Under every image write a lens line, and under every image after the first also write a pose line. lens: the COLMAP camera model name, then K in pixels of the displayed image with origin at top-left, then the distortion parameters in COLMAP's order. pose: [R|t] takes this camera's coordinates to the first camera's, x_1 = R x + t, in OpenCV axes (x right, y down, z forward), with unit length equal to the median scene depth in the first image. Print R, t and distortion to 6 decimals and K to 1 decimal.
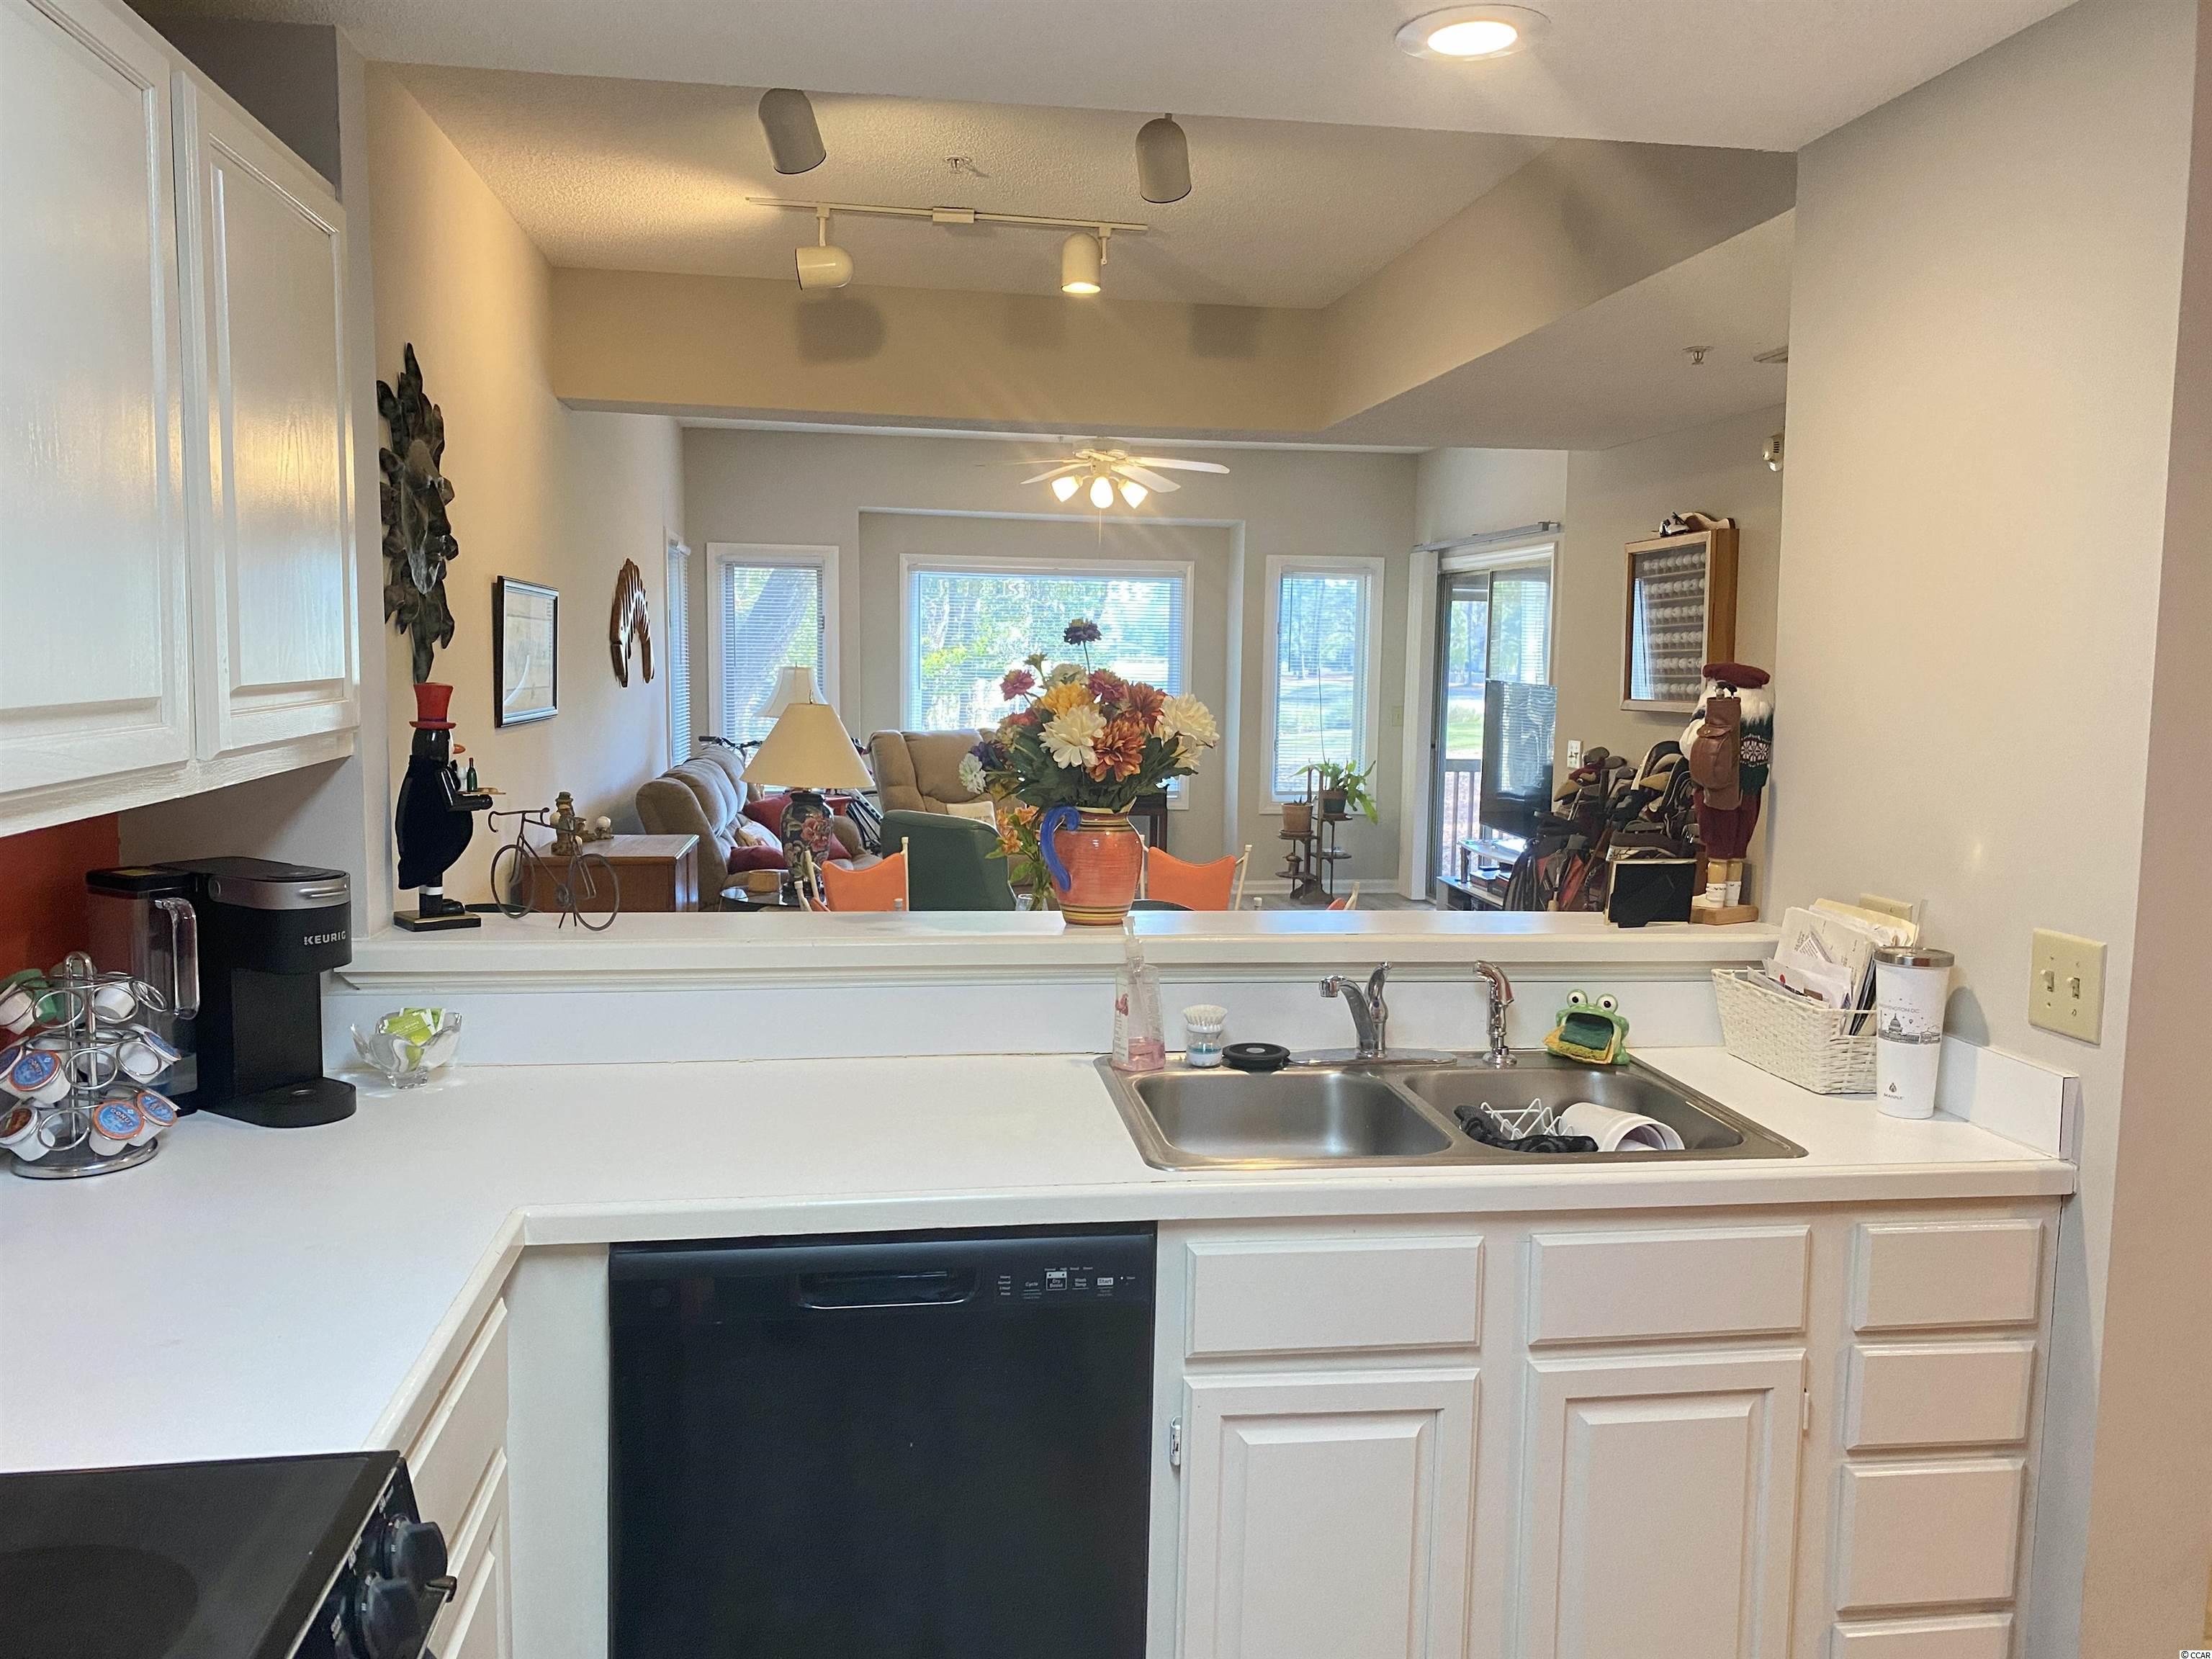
lens RADIAL K [[1682.2, 0, 1106.0], [0, 1682.2, 829.5], [0, 0, 1]] dist [0.035016, -0.033331]
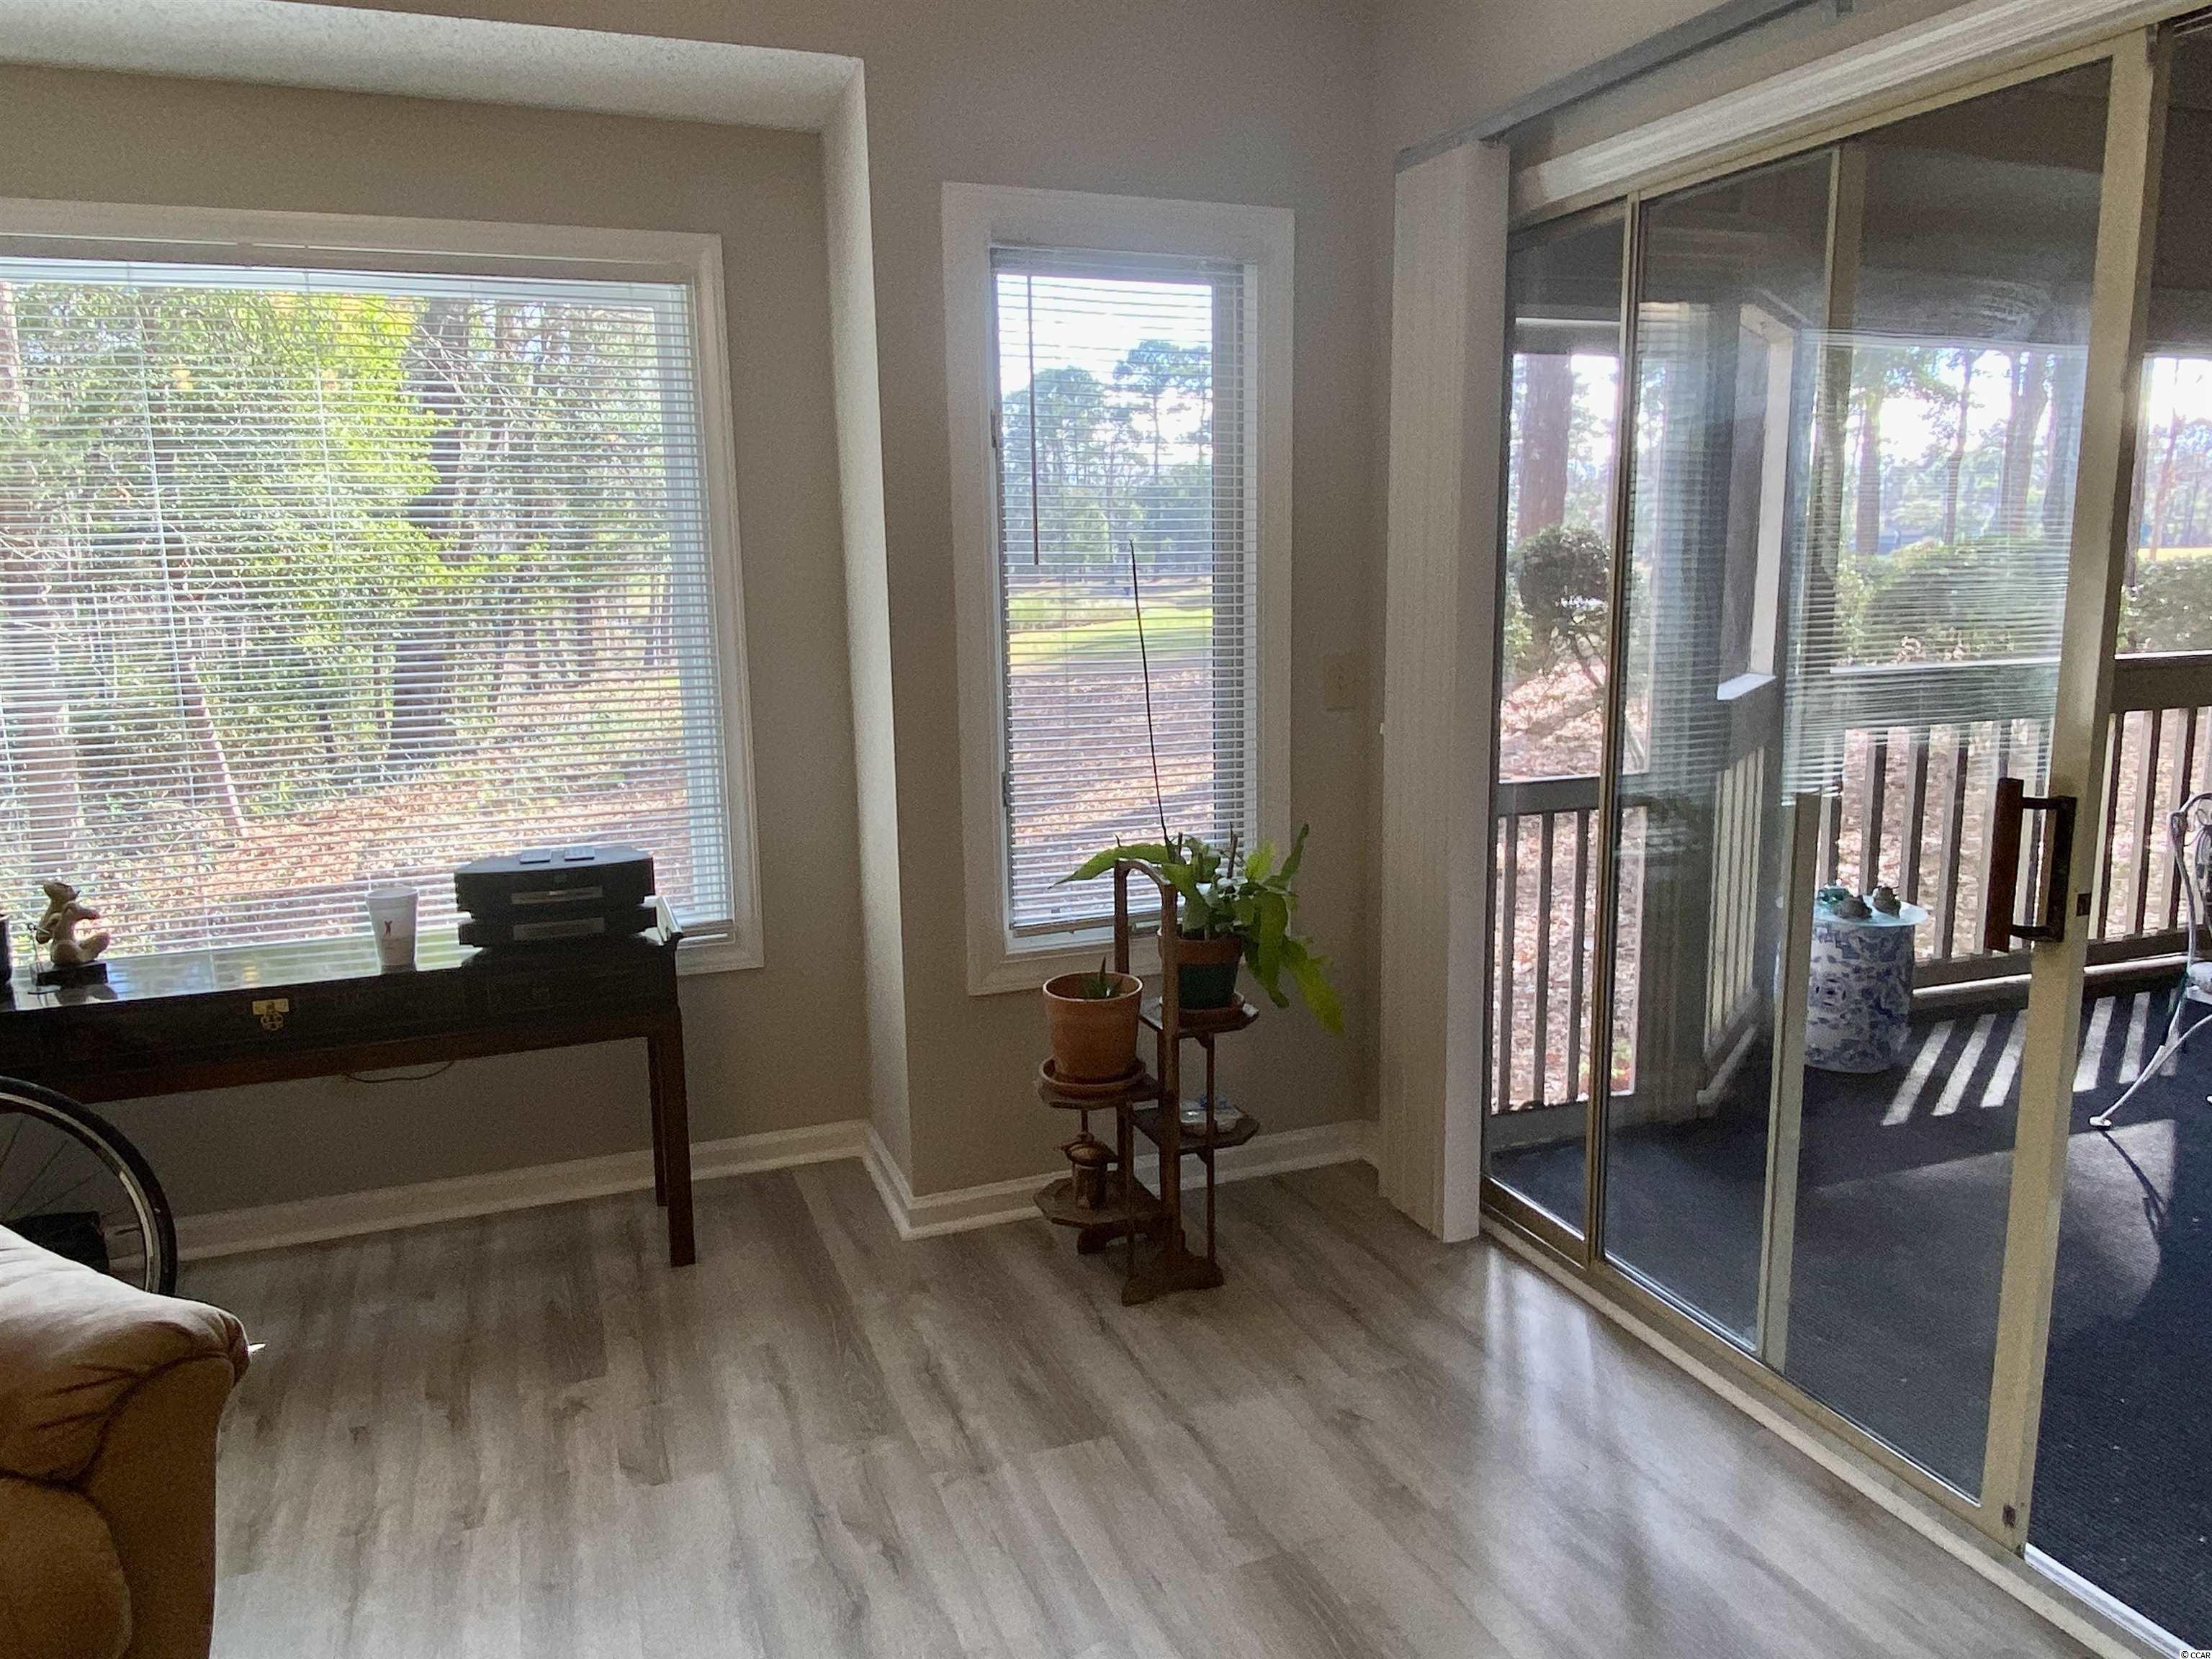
lens RADIAL K [[1514.4, 0, 1107.8], [0, 1514.4, 815.0], [0, 0, 1]] dist [0.084724, -0.091513]
pose [[0.976331, -0.068141, 0.205265, 0.060422], [0.054979, 0.996089, 0.069164, -0.066610], [-0.209175, -0.056242, 0.976260, 0.725698]]
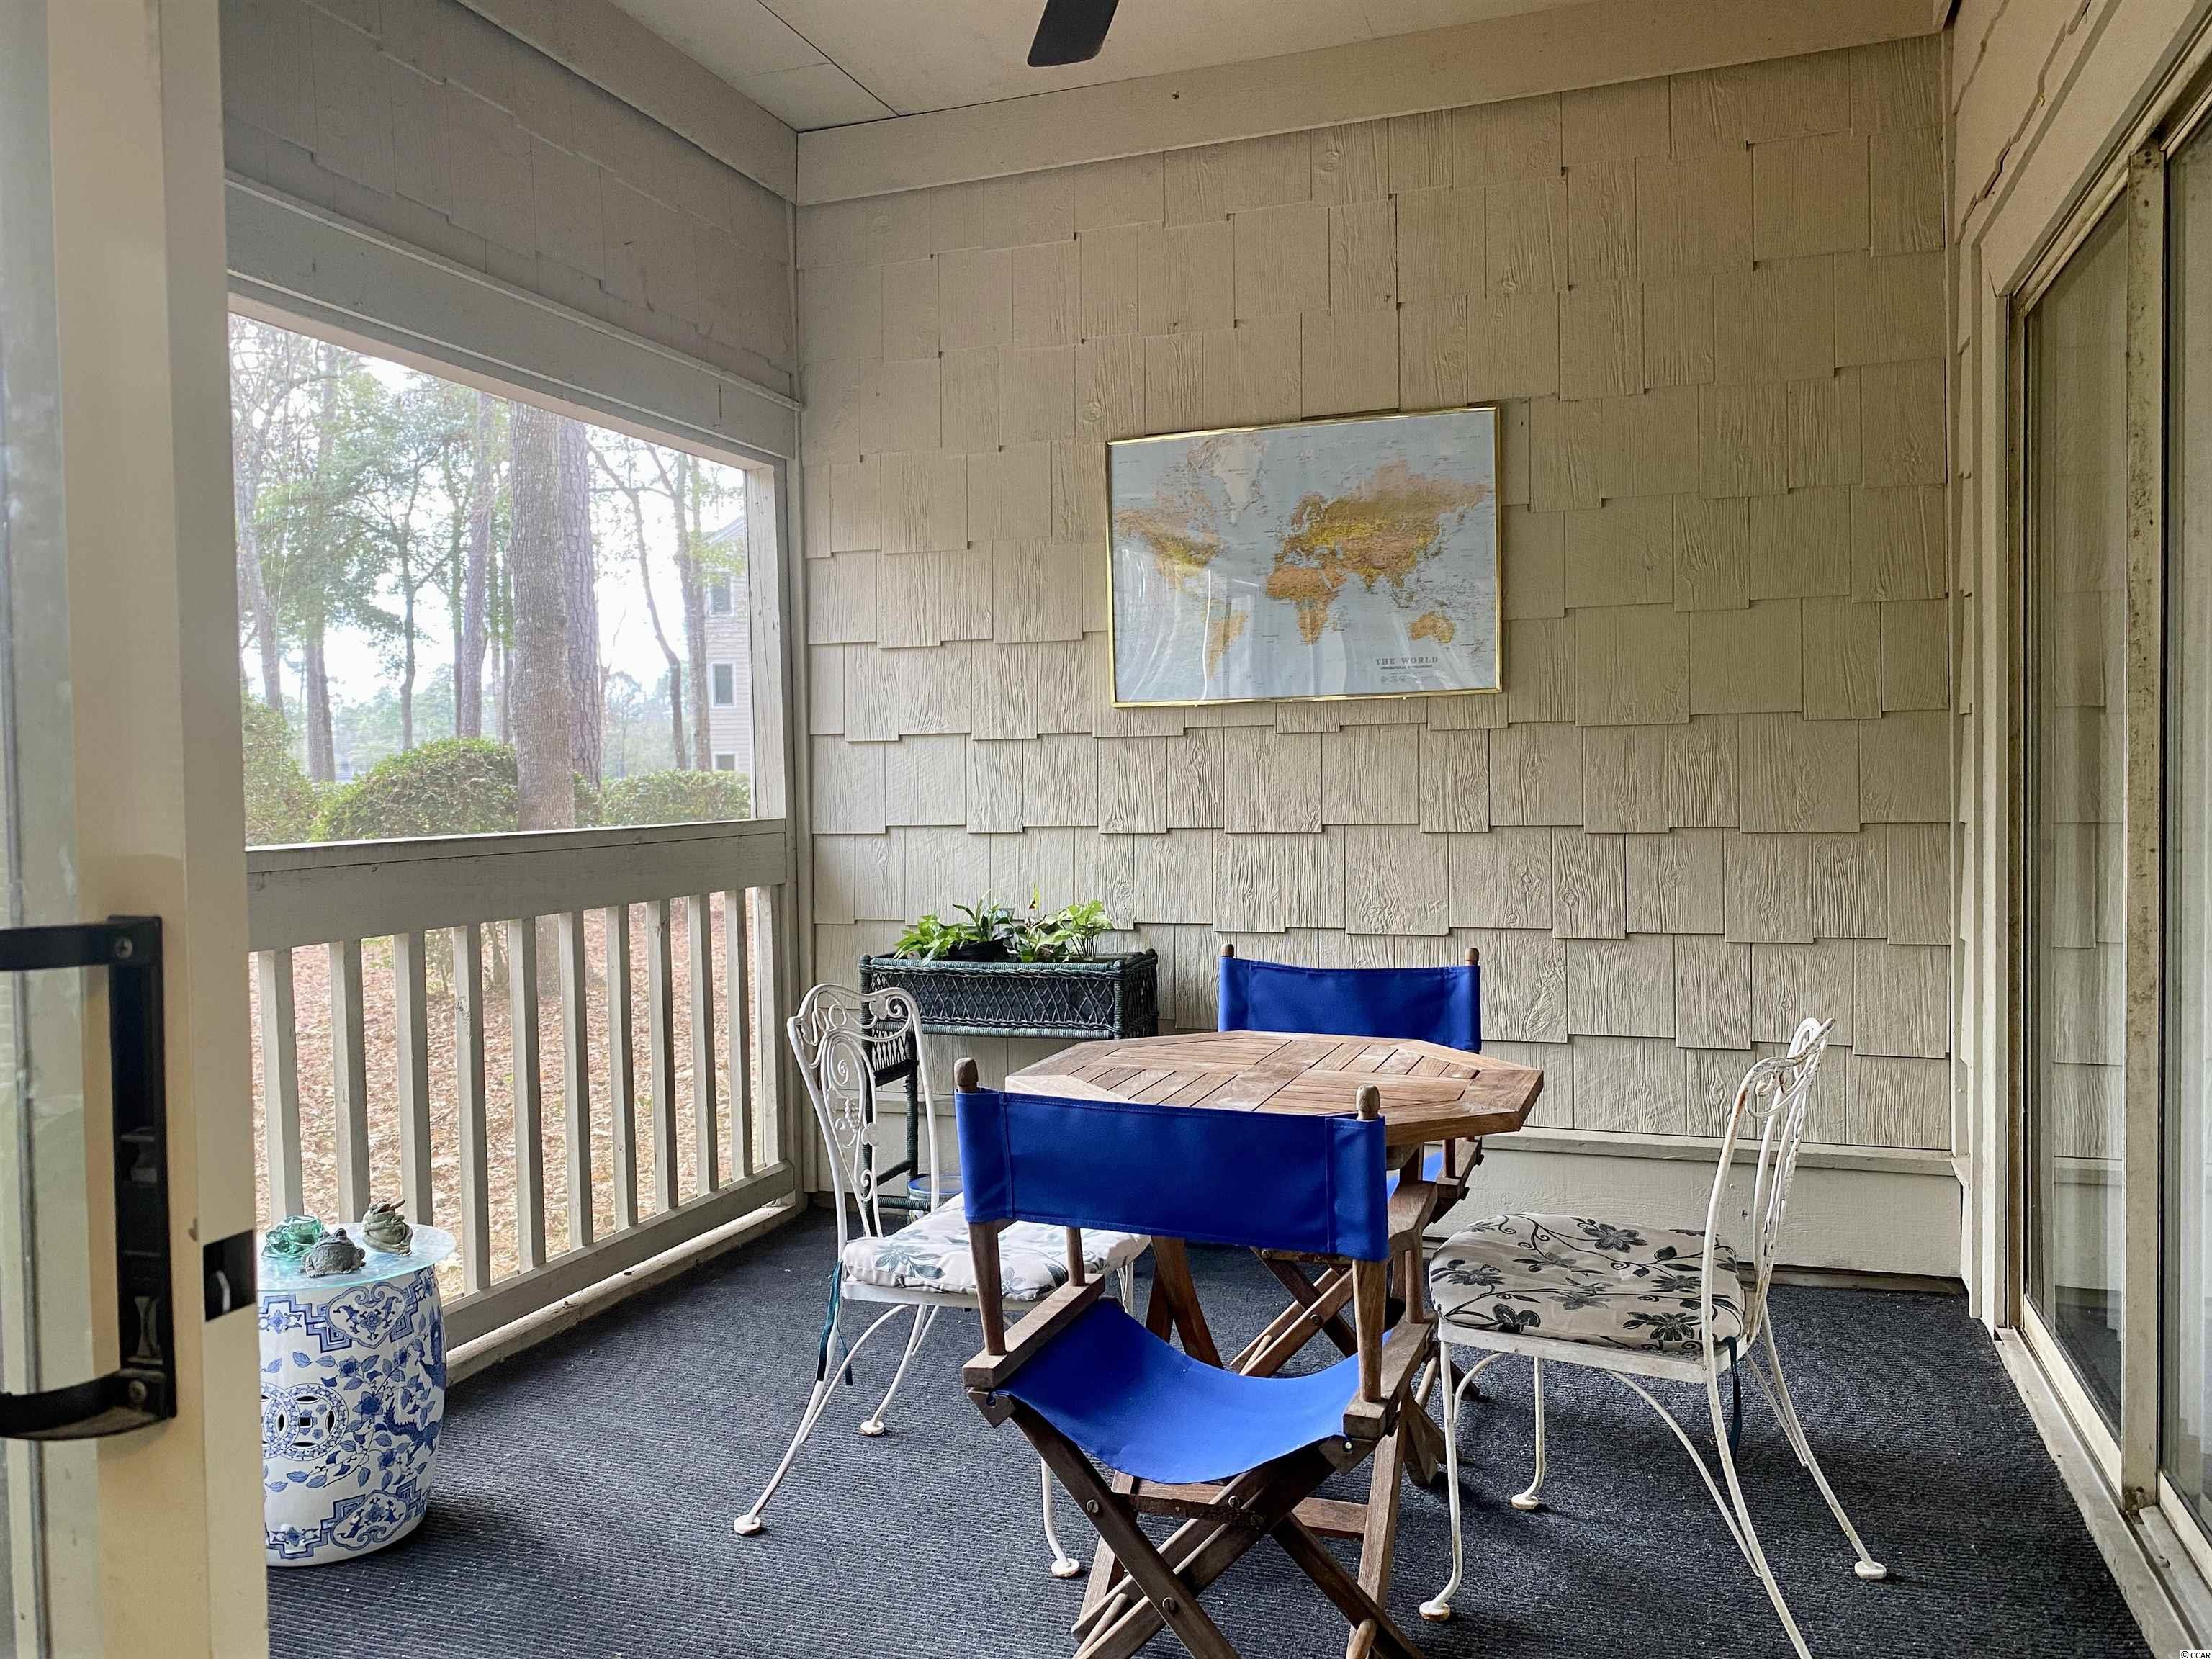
lens RADIAL K [[1682.2, 0, 1106.0], [0, 1682.2, 829.5], [0, 0, 1]] dist [0.035016, -0.033331]
pose [[0.453227, -0.054671, 0.889717, 0.173226], [0.118980, 0.992897, 0.000402, -0.050603], [-0.883419, 0.105677, 0.456513, 0.865677]]
